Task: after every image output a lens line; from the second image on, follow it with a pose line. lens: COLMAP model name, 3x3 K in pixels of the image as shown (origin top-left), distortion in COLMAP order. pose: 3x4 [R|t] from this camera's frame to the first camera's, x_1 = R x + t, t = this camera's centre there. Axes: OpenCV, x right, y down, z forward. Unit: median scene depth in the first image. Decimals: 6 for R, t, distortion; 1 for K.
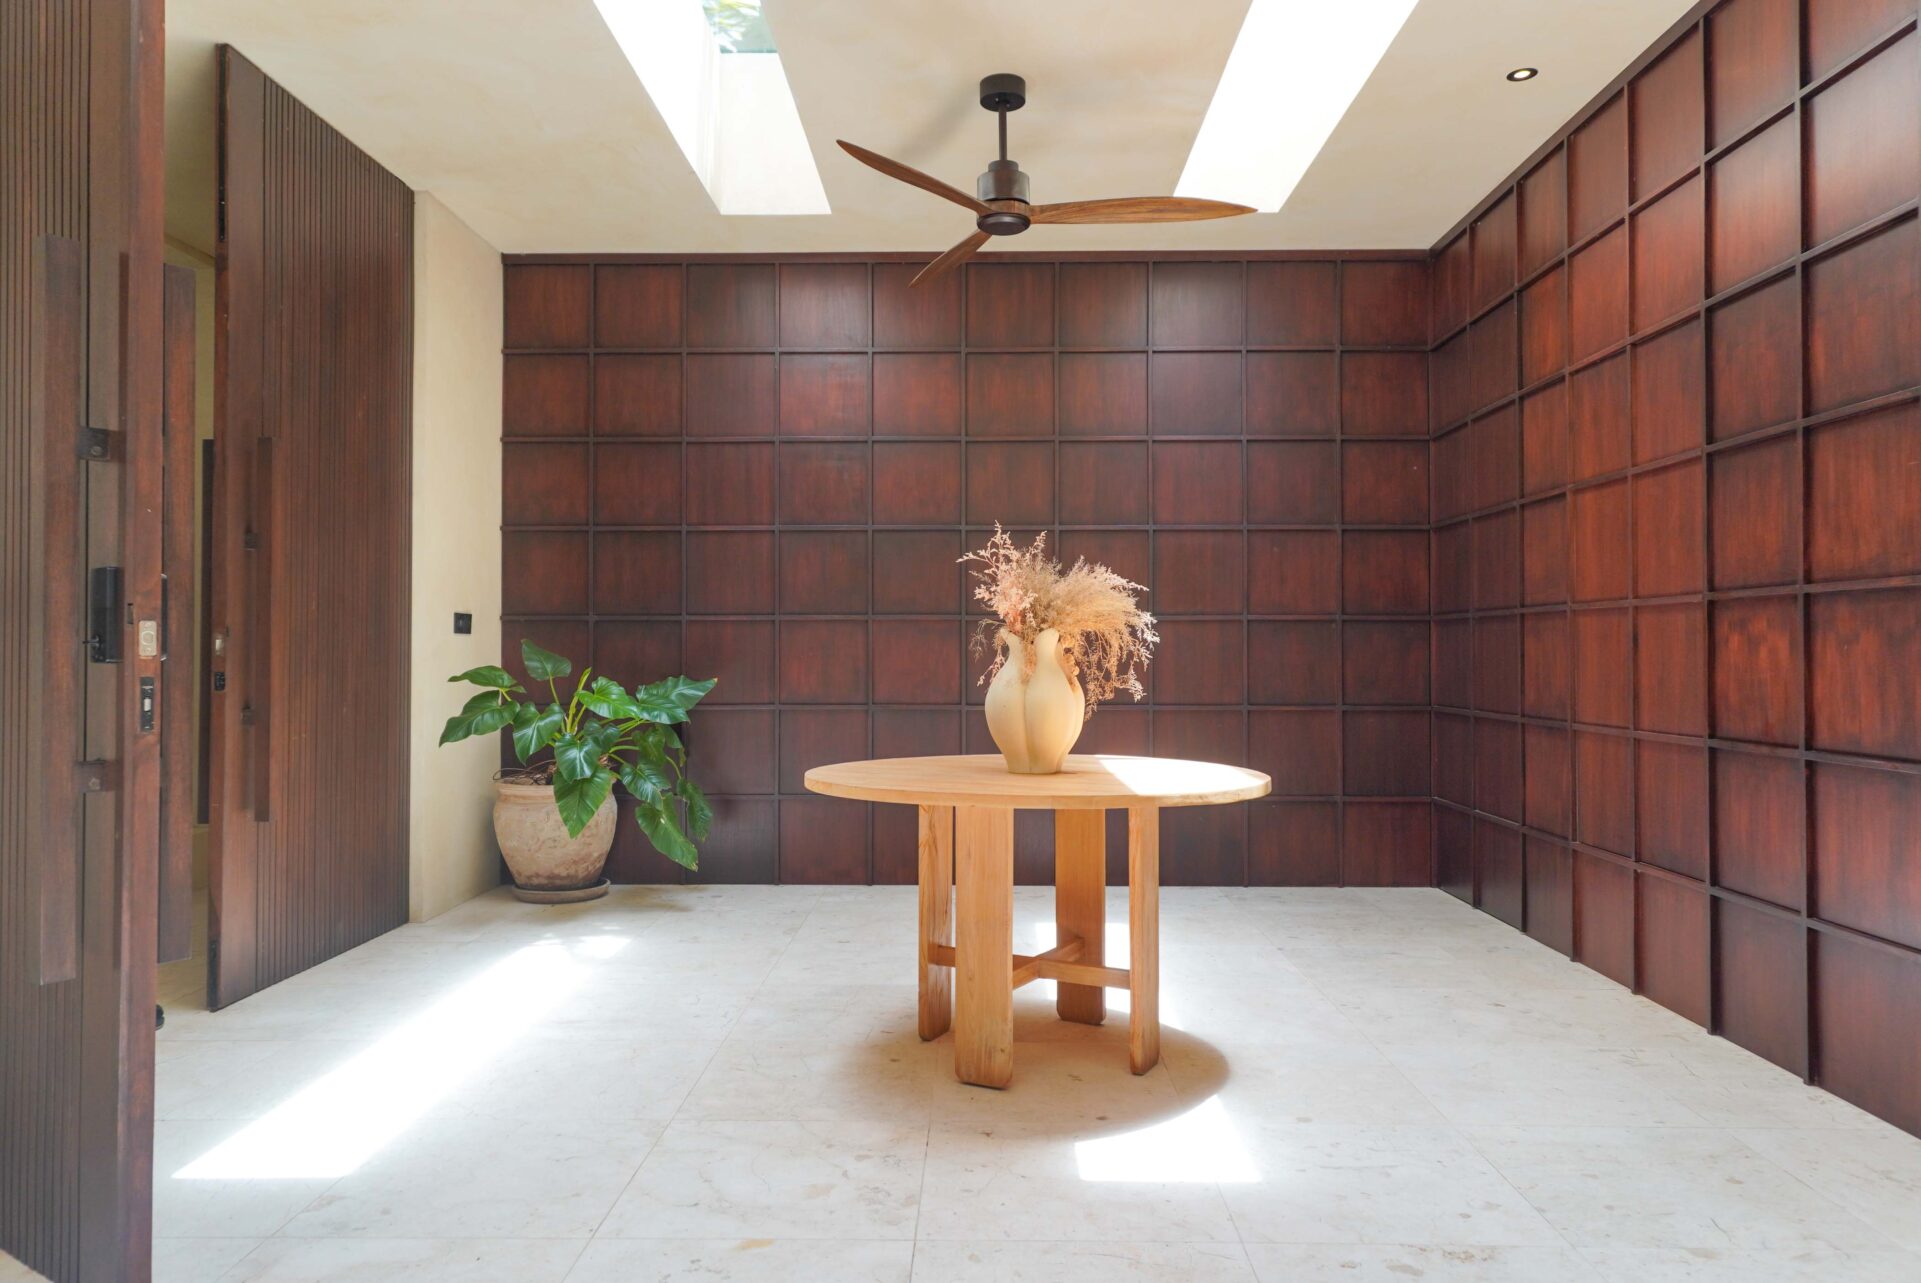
lens RADIAL K [[1292.5, 0, 956.2], [0, 1292.5, 635.6], [0, 0, 1]] dist [0.015077, 0.007085]
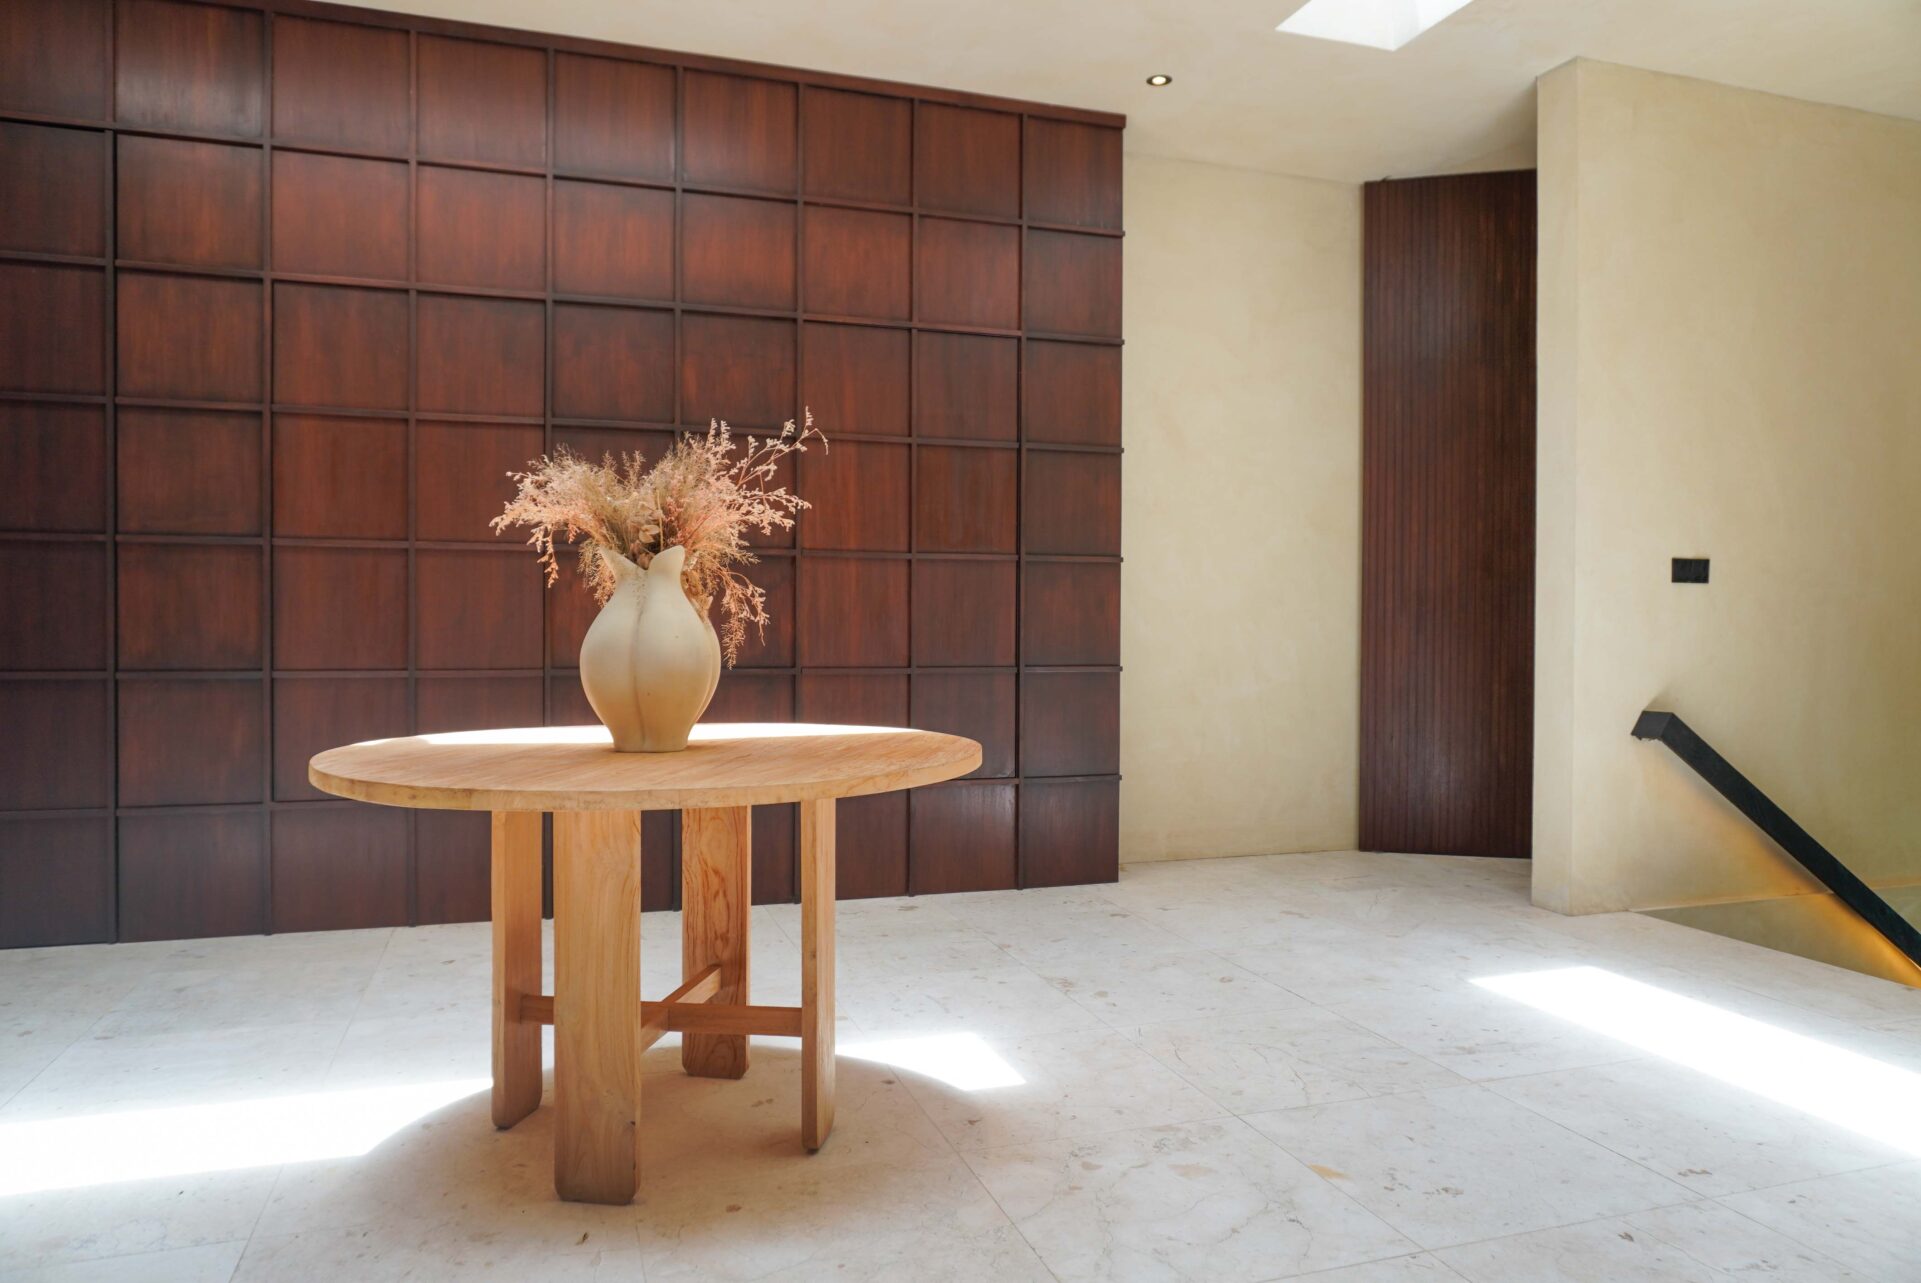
lens RADIAL K [[1292.5, 0, 956.2], [0, 1292.5, 635.6], [0, 0, 1]] dist [0.015077, 0.007085]
pose [[-0.333923, -0.017512, 0.942438, -0.832279], [-0.024722, 0.999646, 0.009816, 0.034260], [-0.942276, -0.020021, -0.334238, 1.333222]]
